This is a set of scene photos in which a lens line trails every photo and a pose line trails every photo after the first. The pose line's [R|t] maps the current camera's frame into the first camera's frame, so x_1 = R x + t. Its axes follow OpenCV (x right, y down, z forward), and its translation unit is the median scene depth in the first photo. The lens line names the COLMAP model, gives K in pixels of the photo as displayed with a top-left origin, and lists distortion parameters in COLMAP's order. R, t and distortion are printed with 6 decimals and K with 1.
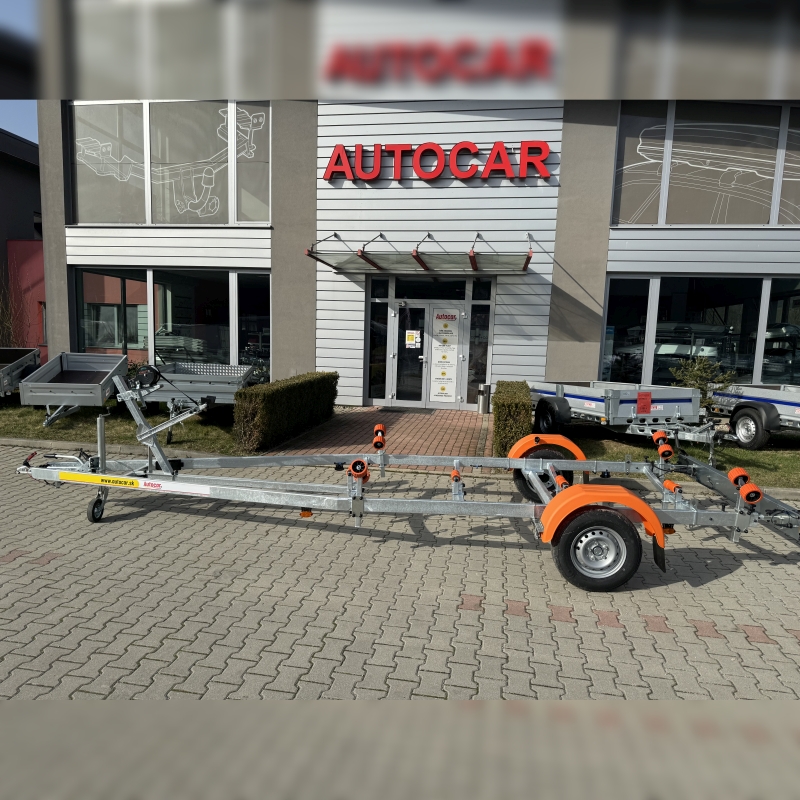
lens RADIAL K [[564.6, 0, 397.7], [0, 564.6, 413.5], [0, 0, 1]] dist [0.056345, -0.074534]
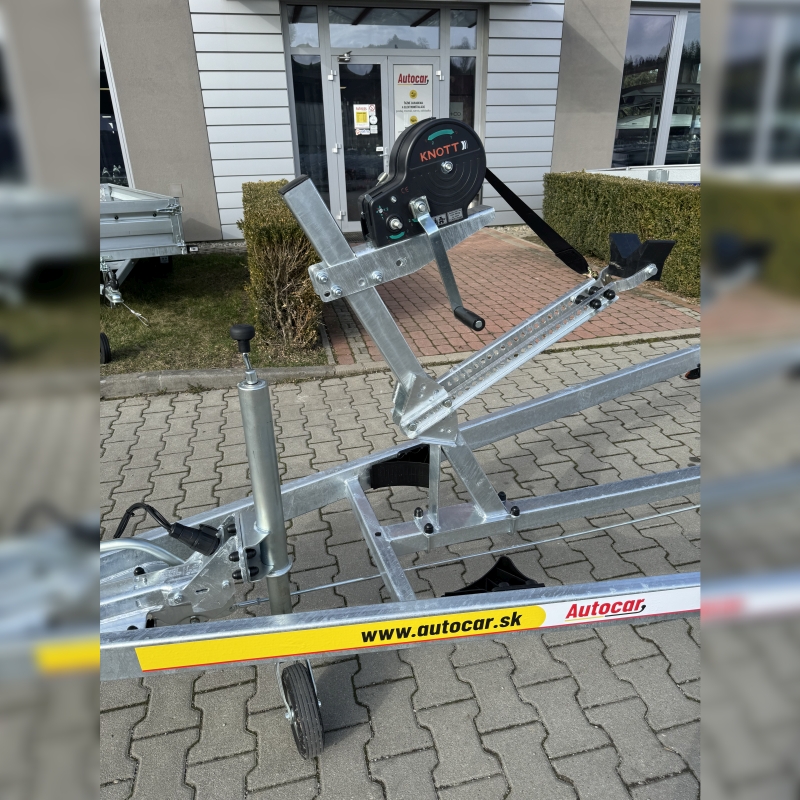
lens RADIAL K [[564.6, 0, 392.8], [0, 564.6, 408.1], [0, 0, 1]] dist [0.056345, -0.074534]
pose [[0.921612, -0.208521, 0.327337, -0.234193], [0.102537, 0.944261, 0.312822, -0.021450], [-0.374322, -0.254737, 0.891623, 0.332132]]
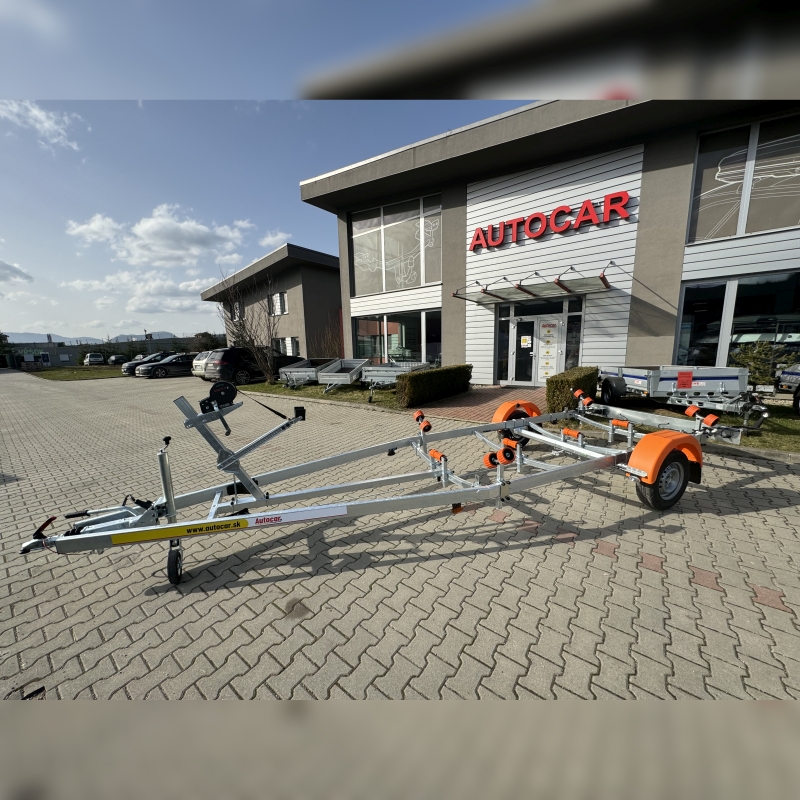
lens RADIAL K [[319.2, 0, 397.5], [0, 319.2, 402.8], [0, 0, 1]] dist [-0.005138, 0.000902]
pose [[0.884020, 0.025452, -0.466756, 0.133383], [-0.009488, 0.999288, 0.036520, 0.008273], [0.467353, -0.027856, 0.883632, 0.049324]]
